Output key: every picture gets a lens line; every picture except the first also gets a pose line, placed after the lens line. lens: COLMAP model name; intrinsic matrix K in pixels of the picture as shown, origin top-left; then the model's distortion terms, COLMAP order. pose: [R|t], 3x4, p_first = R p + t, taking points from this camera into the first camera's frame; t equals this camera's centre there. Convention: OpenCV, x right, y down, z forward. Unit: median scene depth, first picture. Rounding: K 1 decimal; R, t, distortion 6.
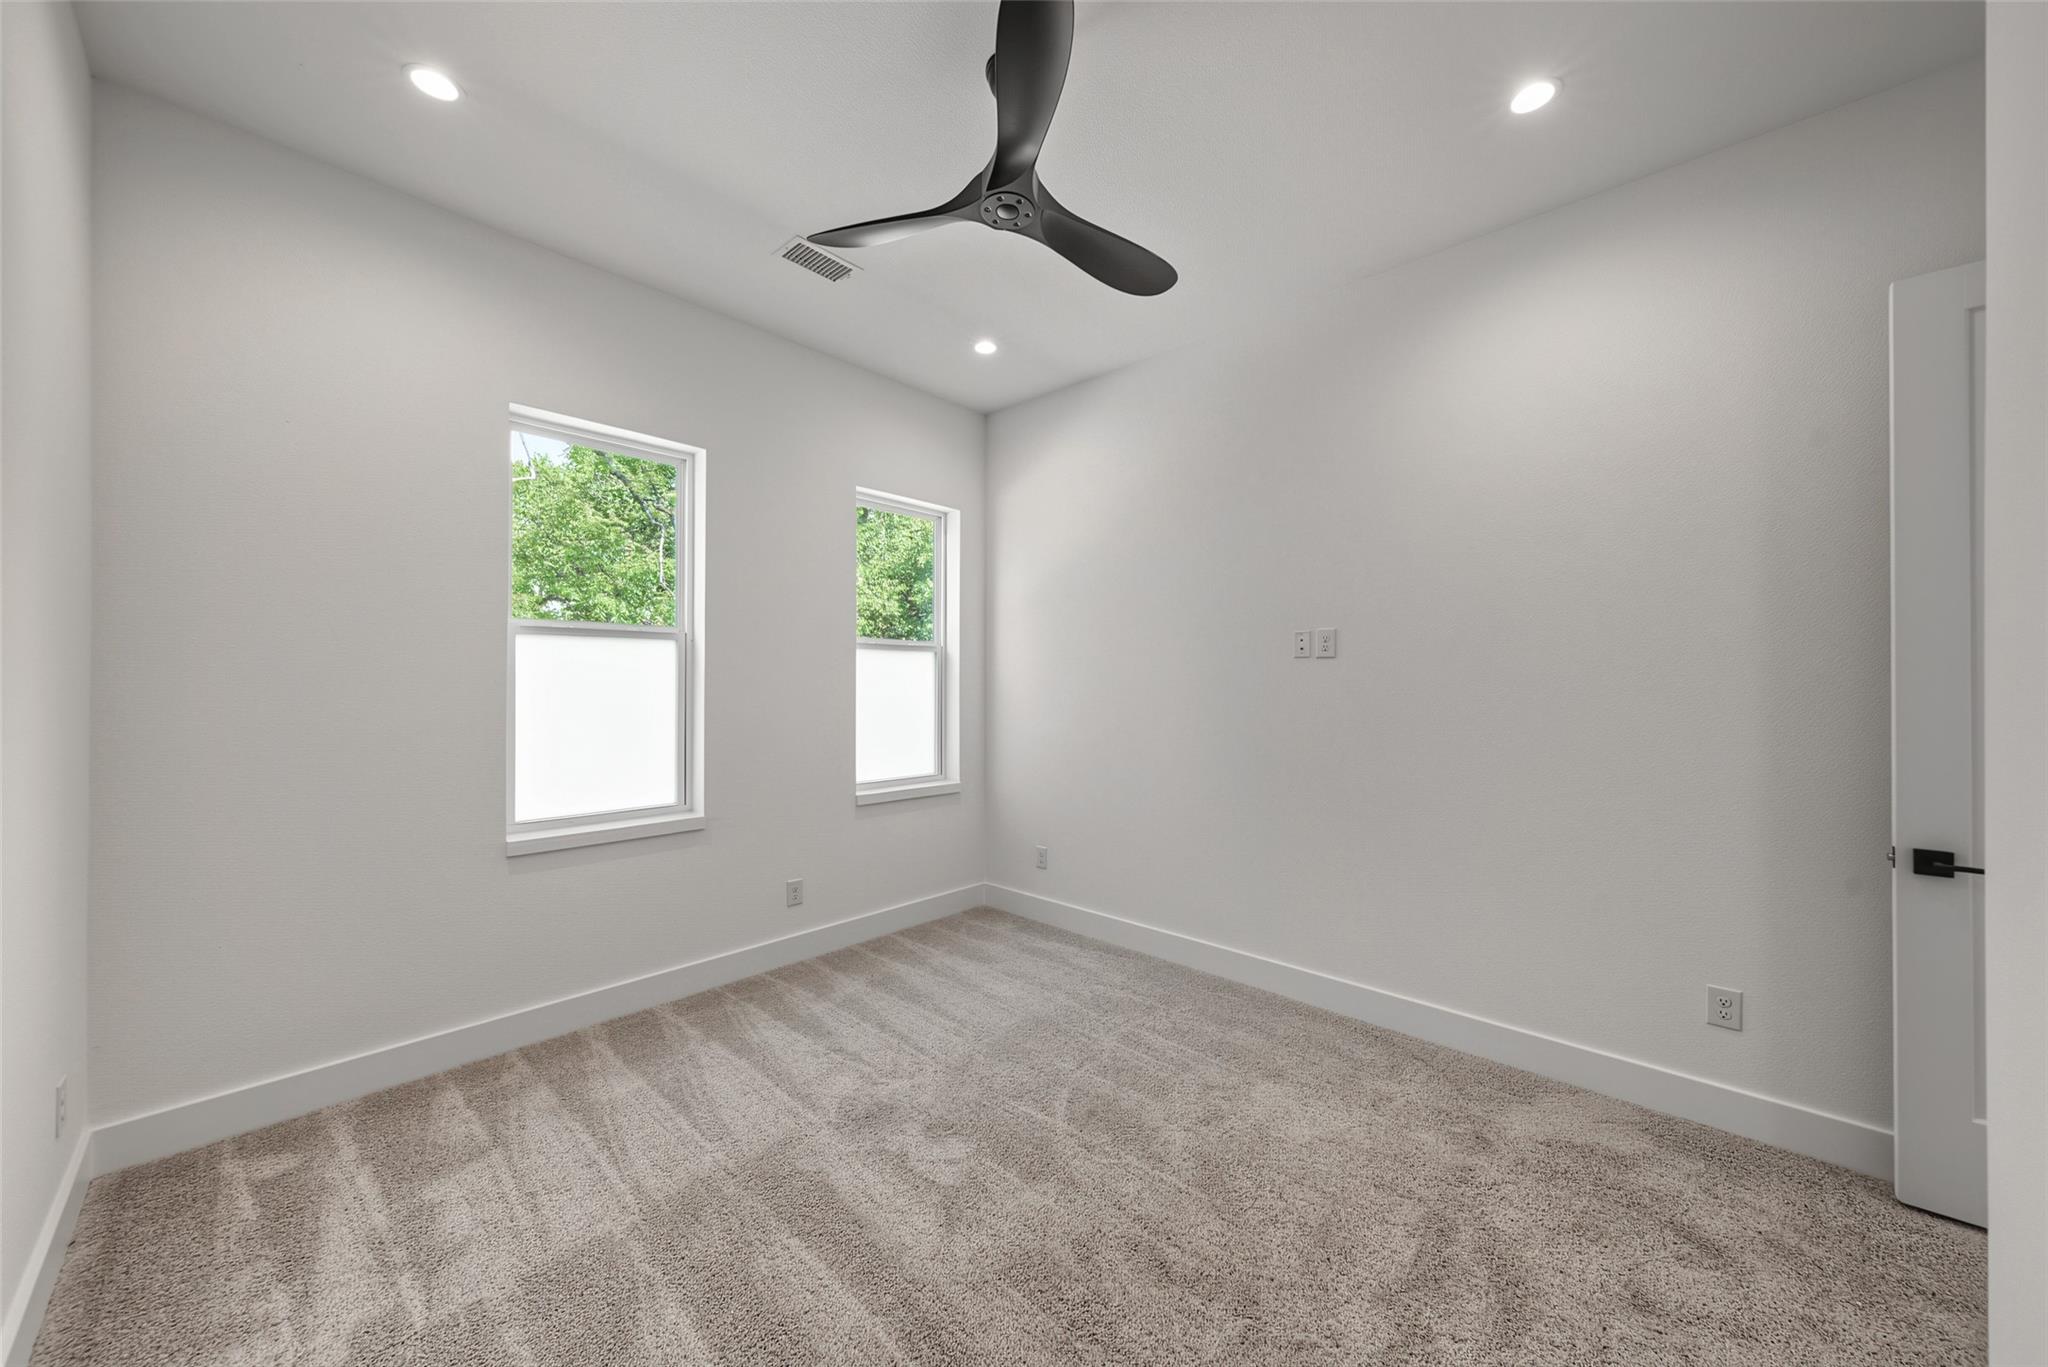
lens RADIAL K [[730.6, 0, 1021.9], [0, 730.6, 675.9], [0, 0, 1]] dist [-0.000543, -0.000012]
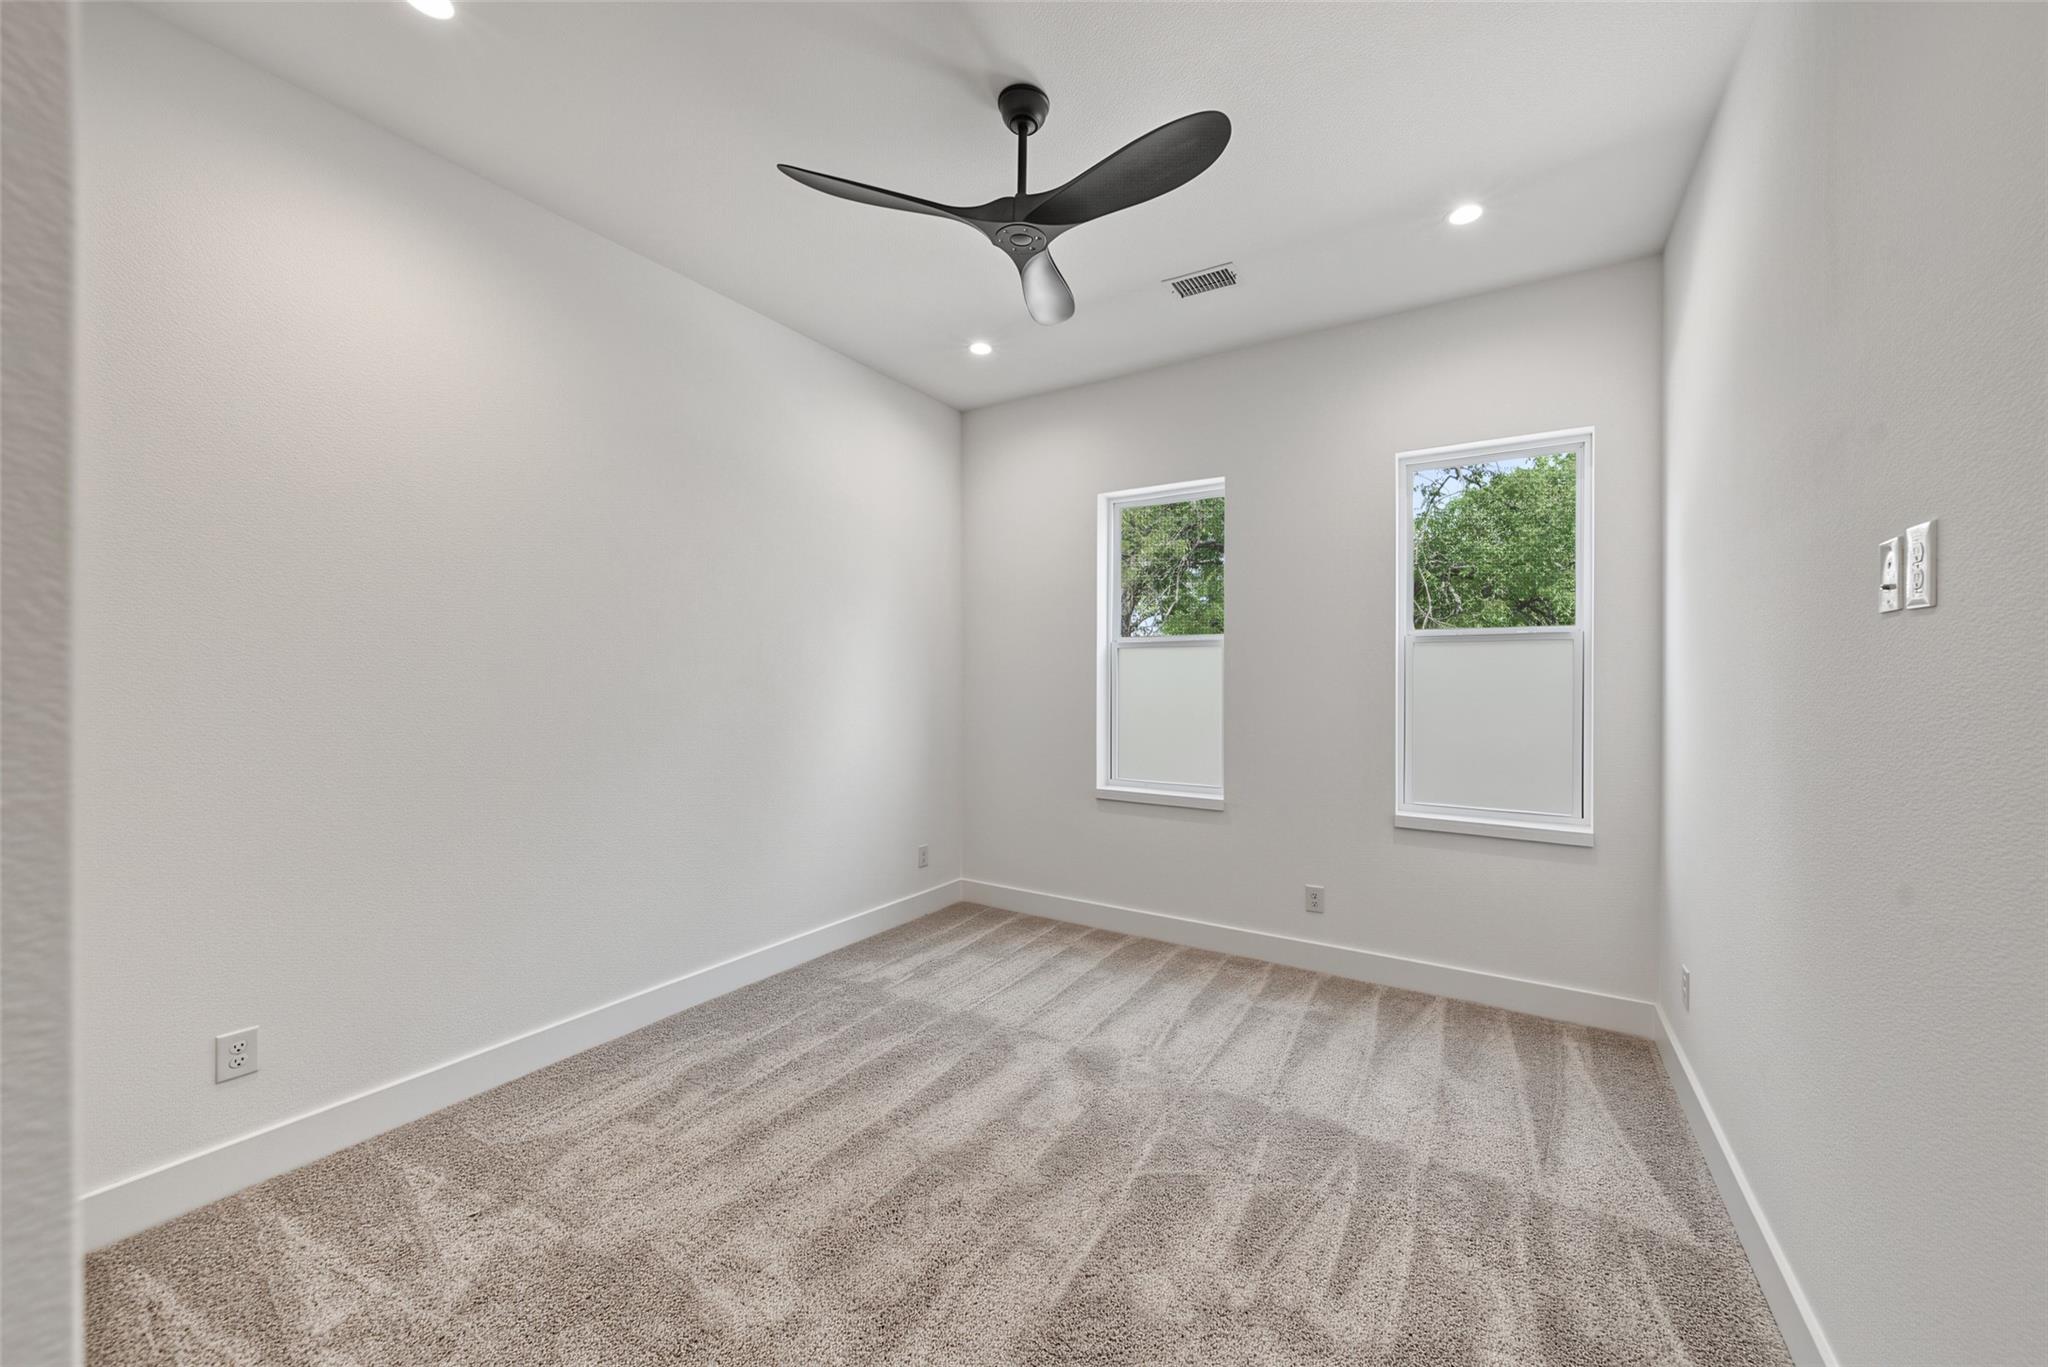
lens RADIAL K [[730.6, 0, 1023.7], [0, 730.6, 686.8], [0, 0, 1]] dist [-0.000543, -0.000012]
pose [[0.186434, 0.009268, -0.982424, 0.746141], [0.007034, 0.999917, 0.010767, 0.000894], [0.982442, -0.008918, 0.186354, 0.576684]]
